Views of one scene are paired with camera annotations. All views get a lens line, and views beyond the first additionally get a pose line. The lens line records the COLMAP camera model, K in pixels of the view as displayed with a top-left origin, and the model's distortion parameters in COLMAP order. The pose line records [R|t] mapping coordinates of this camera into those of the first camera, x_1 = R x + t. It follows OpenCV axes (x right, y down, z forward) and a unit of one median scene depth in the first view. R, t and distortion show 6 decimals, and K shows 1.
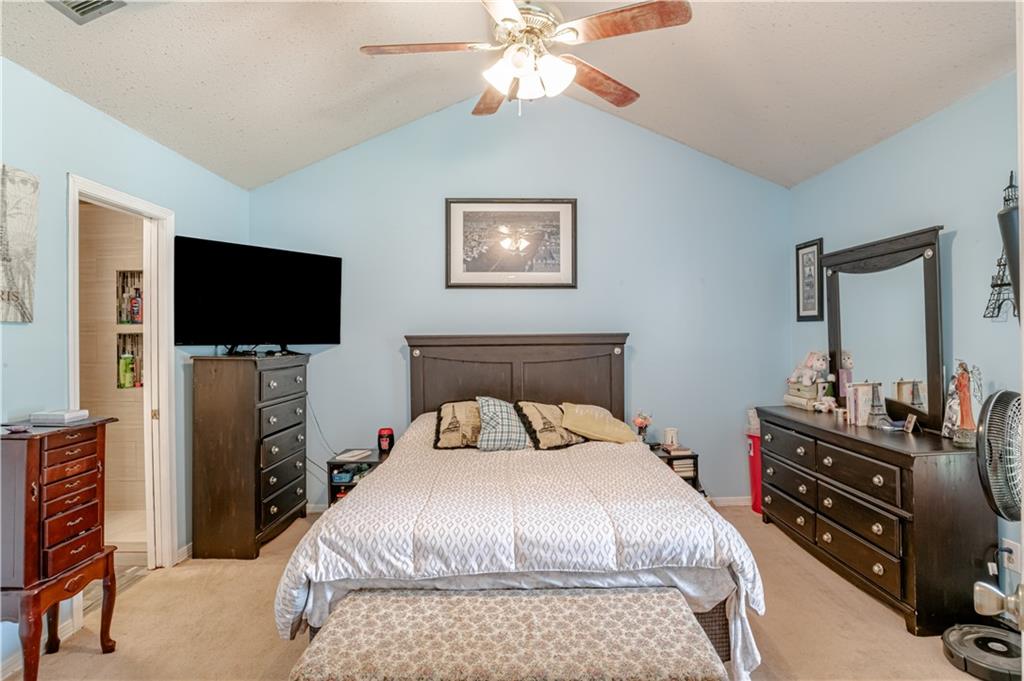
lens RADIAL K [[522.7, 0, 521.6], [0, 522.7, 337.5], [0, 0, 1]] dist [-0.052370, 0.017888]
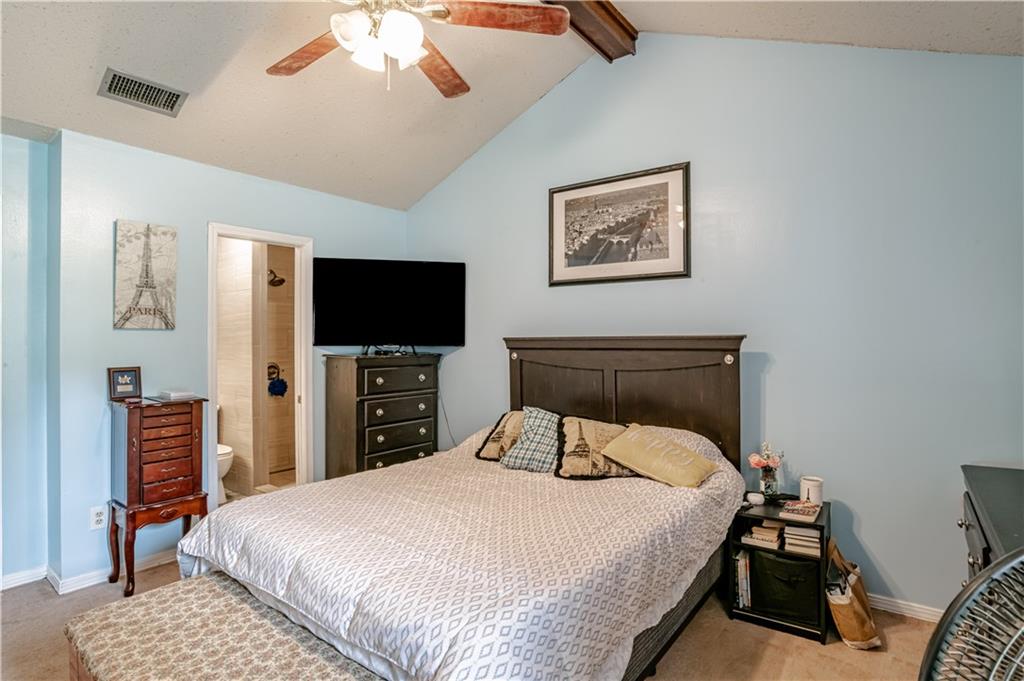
lens RADIAL K [[522.7, 0, 519.7], [0, 522.7, 336.8], [0, 0, 1]] dist [-0.052370, 0.017888]
pose [[0.787490, 0.001446, -0.616326, 0.461174], [-0.002090, 0.999998, -0.000324, -0.005902], [0.616324, 0.001543, 0.787491, 0.288915]]
